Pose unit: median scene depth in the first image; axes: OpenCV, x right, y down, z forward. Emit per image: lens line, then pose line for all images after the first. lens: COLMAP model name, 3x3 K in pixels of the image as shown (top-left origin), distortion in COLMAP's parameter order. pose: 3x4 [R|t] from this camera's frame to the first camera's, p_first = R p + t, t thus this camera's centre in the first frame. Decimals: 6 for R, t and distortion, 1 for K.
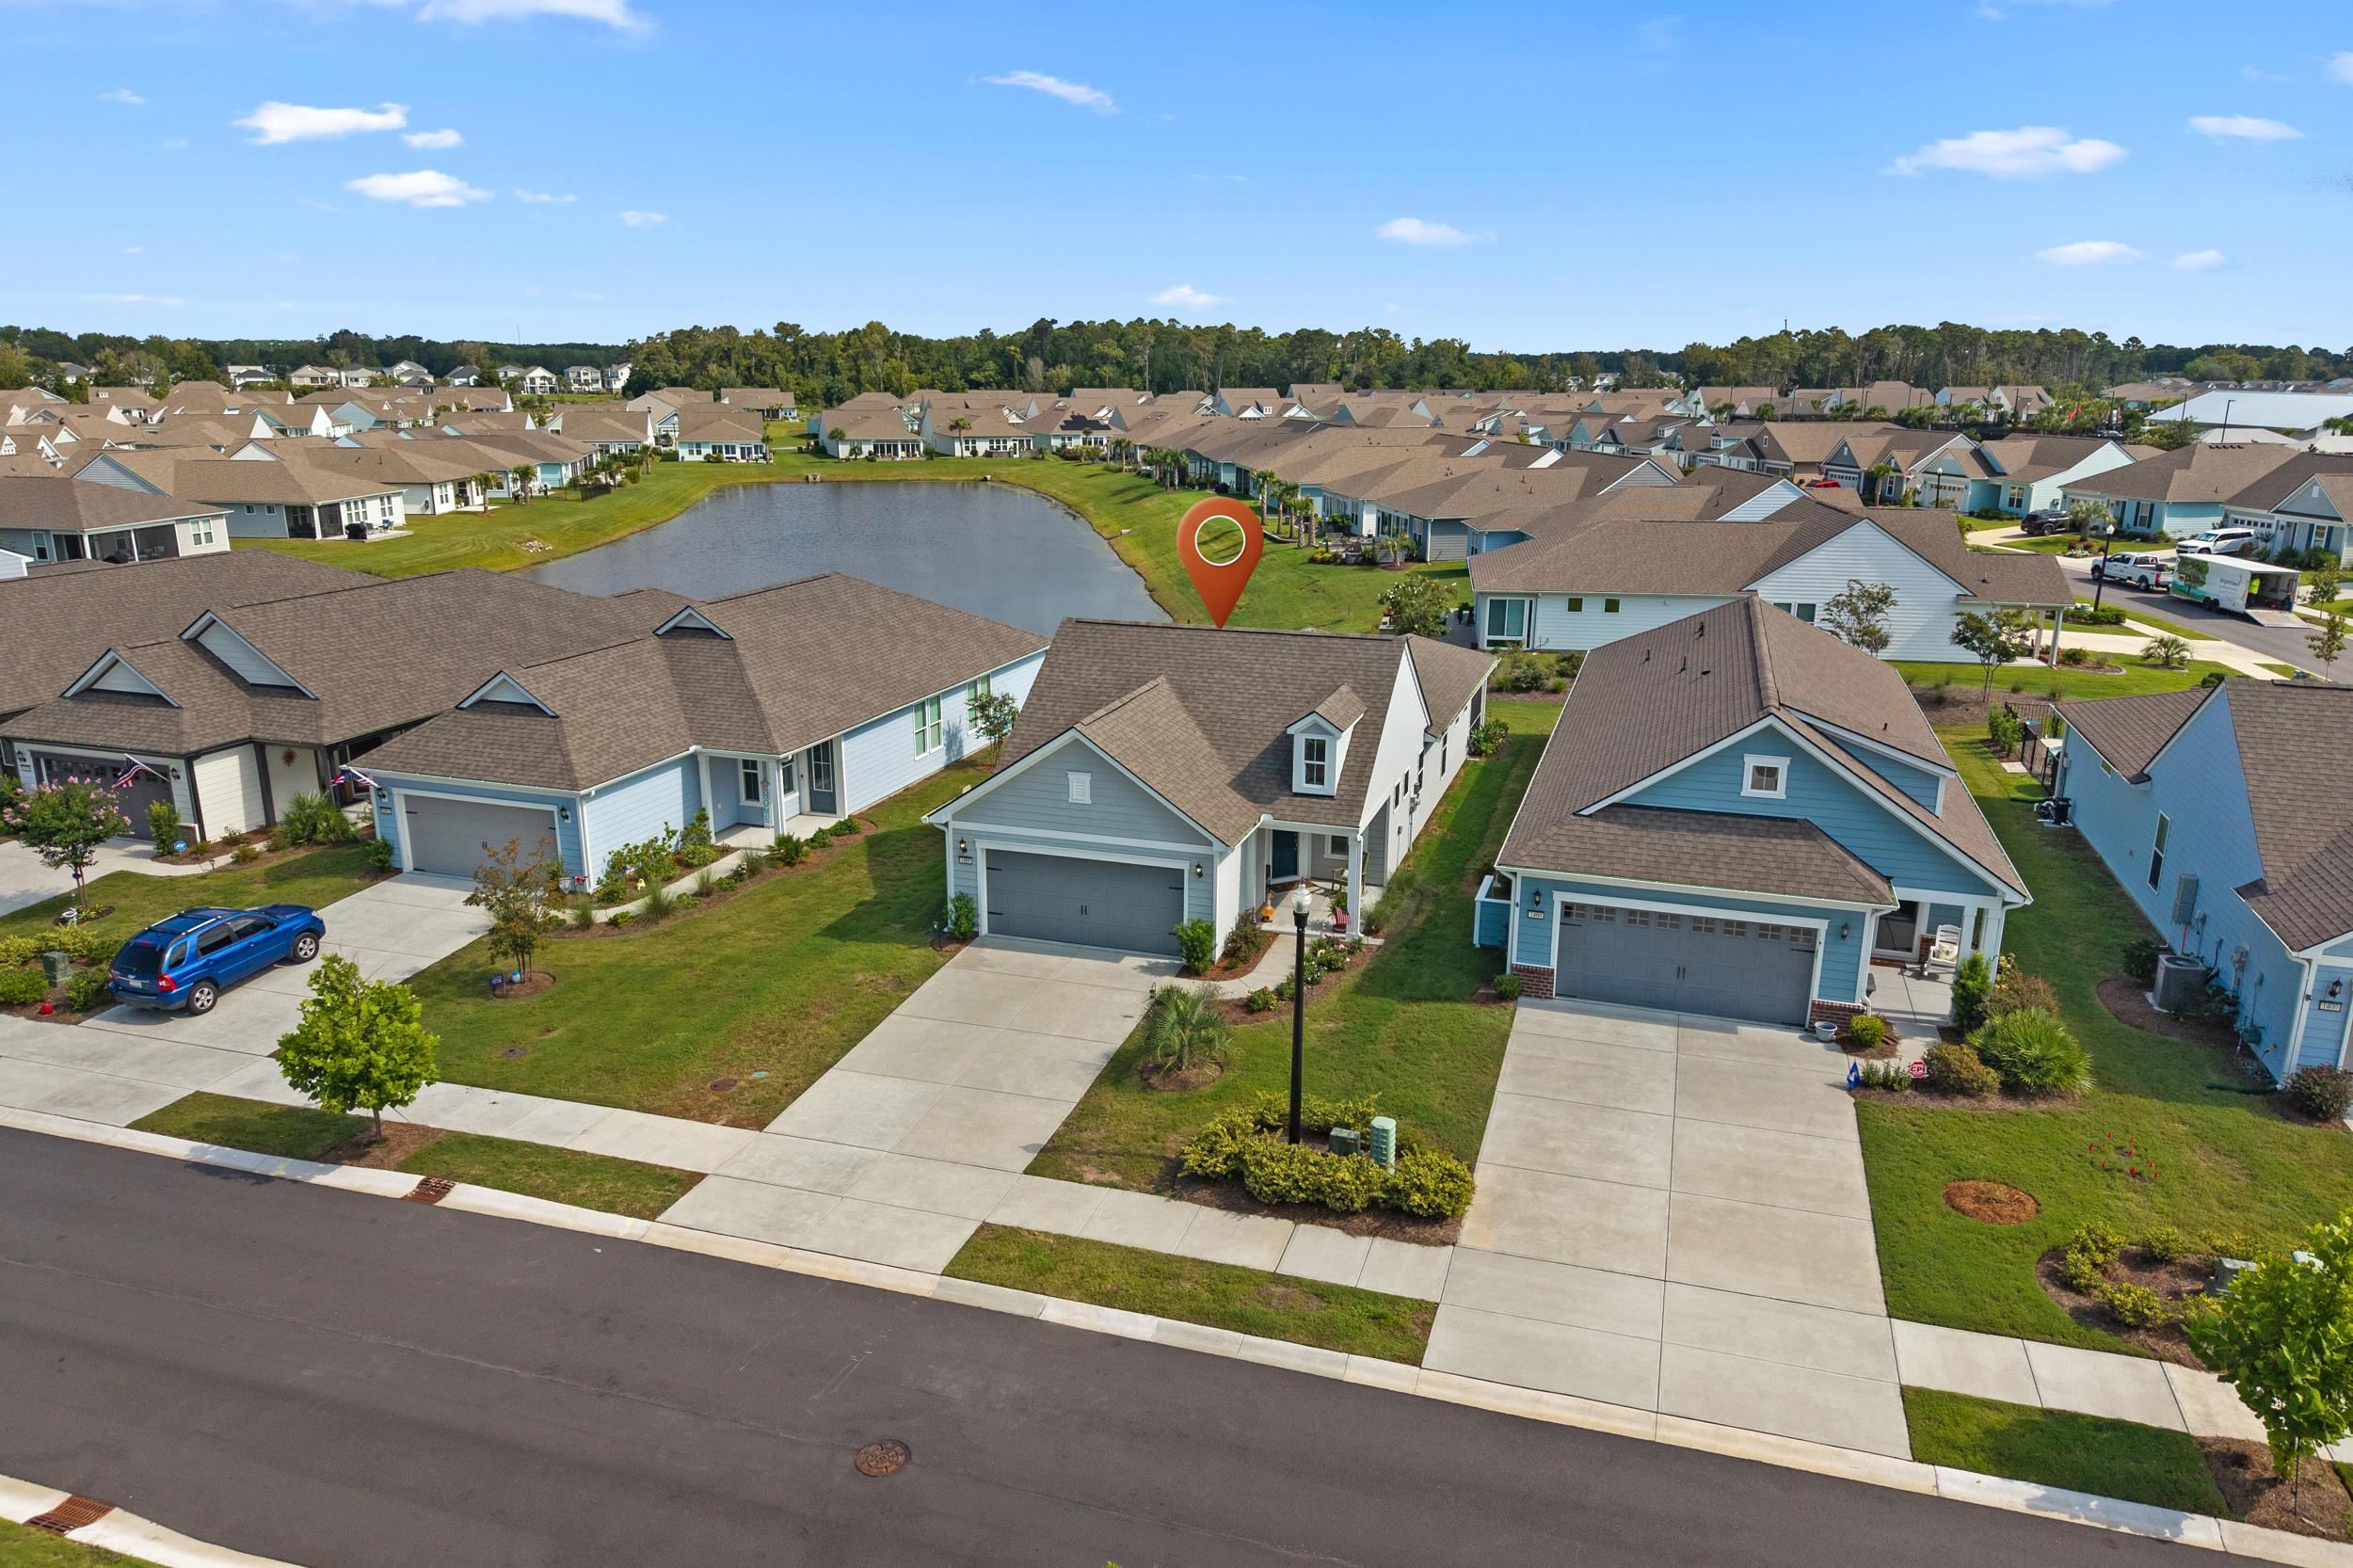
lens RADIAL K [[1625.9, 0, 1176.5], [0, 1625.9, 784.0], [0, 0, 1]] dist [-0.001708, 0.000094]
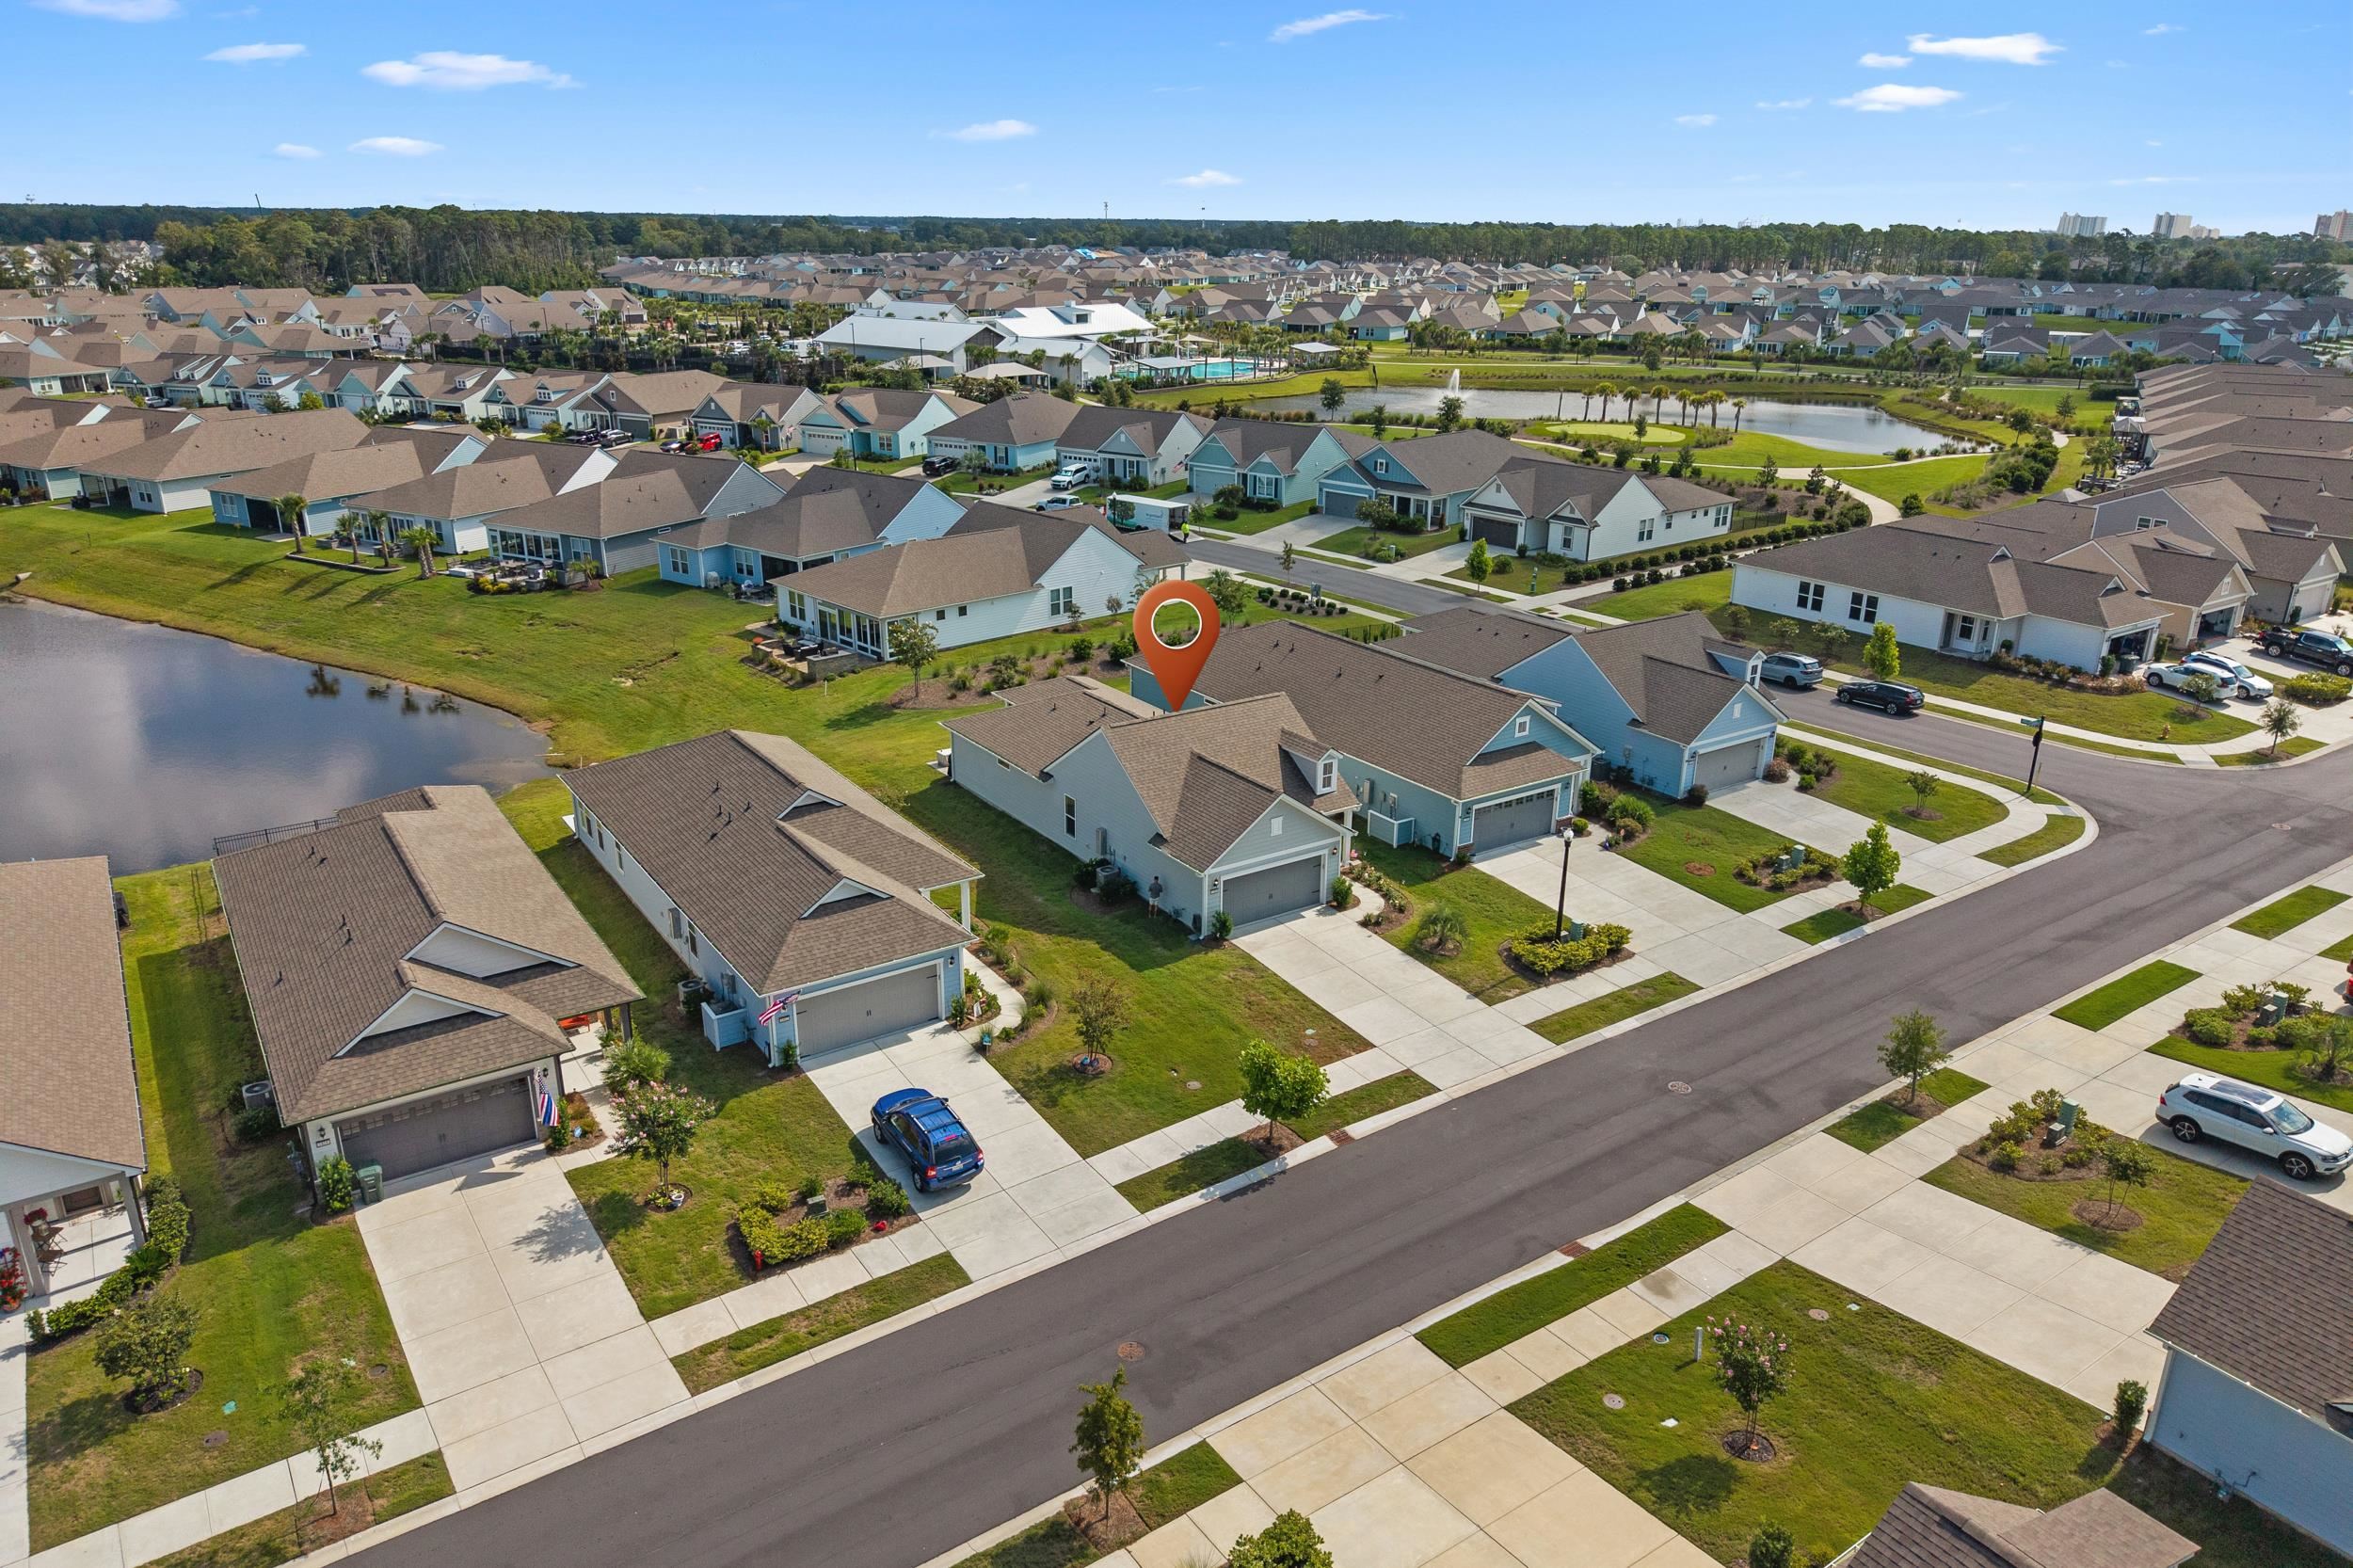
lens RADIAL K [[1625.9, 0, 1176.5], [0, 1625.9, 784.0], [0, 0, 1]] dist [-0.001708, 0.000094]
pose [[0.606386, -0.269486, 0.748113, -1.389982], [0.198913, 0.962317, 0.185417, -0.379445], [-0.769890, 0.036375, 0.637140, -0.011218]]
